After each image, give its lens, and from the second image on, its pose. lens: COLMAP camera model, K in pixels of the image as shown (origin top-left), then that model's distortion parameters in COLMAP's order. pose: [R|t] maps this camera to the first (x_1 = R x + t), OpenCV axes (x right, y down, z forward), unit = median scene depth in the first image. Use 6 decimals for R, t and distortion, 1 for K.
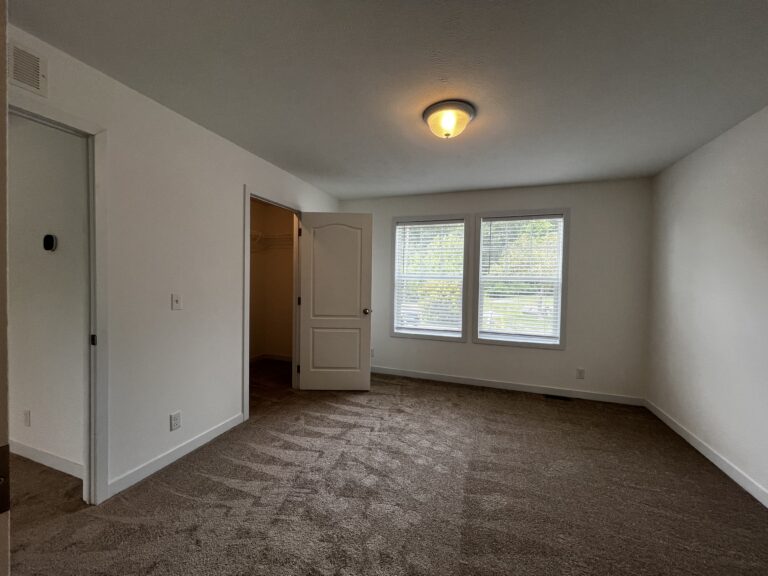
lens RADIAL K [[315.3, 0, 383.4], [0, 315.3, 284.9], [0, 0, 1]] dist [-0.000827, -0.000138]
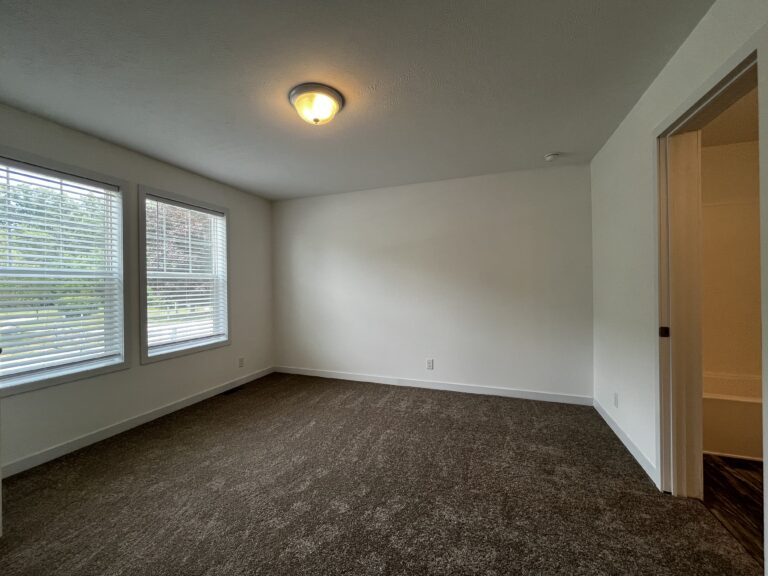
lens RADIAL K [[307.6, 0, 378.9], [0, 307.6, 286.3], [0, 0, 1]] dist [-0.001252, -0.000479]
pose [[0.019685, -0.019751, 0.999611, -0.446579], [0.031884, 0.999309, 0.019117, 0.010063], [-0.999298, 0.031495, 0.020301, 0.494666]]
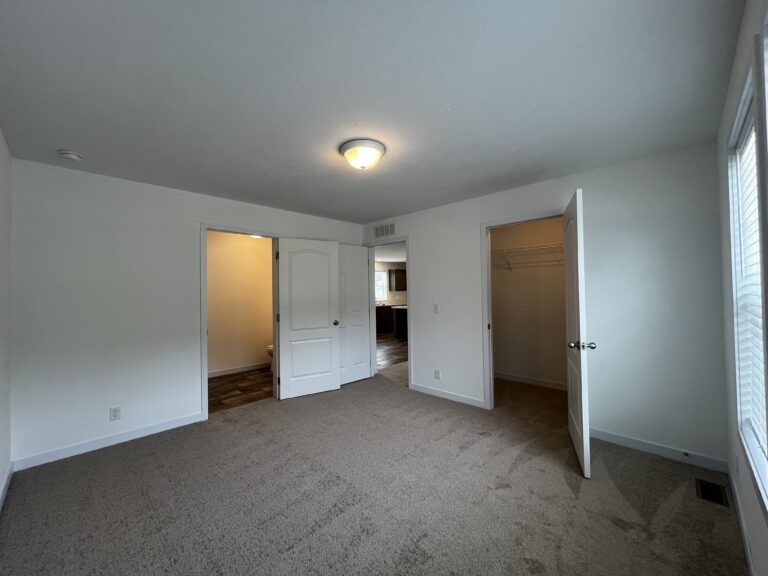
lens RADIAL K [[306.1, 0, 384.0], [0, 306.1, 288.0], [0, 0, 1]] dist [-0.000644, -0.000120]
pose [[-0.423191, -0.026363, -0.905657, 0.693787], [-0.009284, 0.999650, -0.024761, -0.014393], [0.905993, -0.002070, -0.423288, 0.927923]]
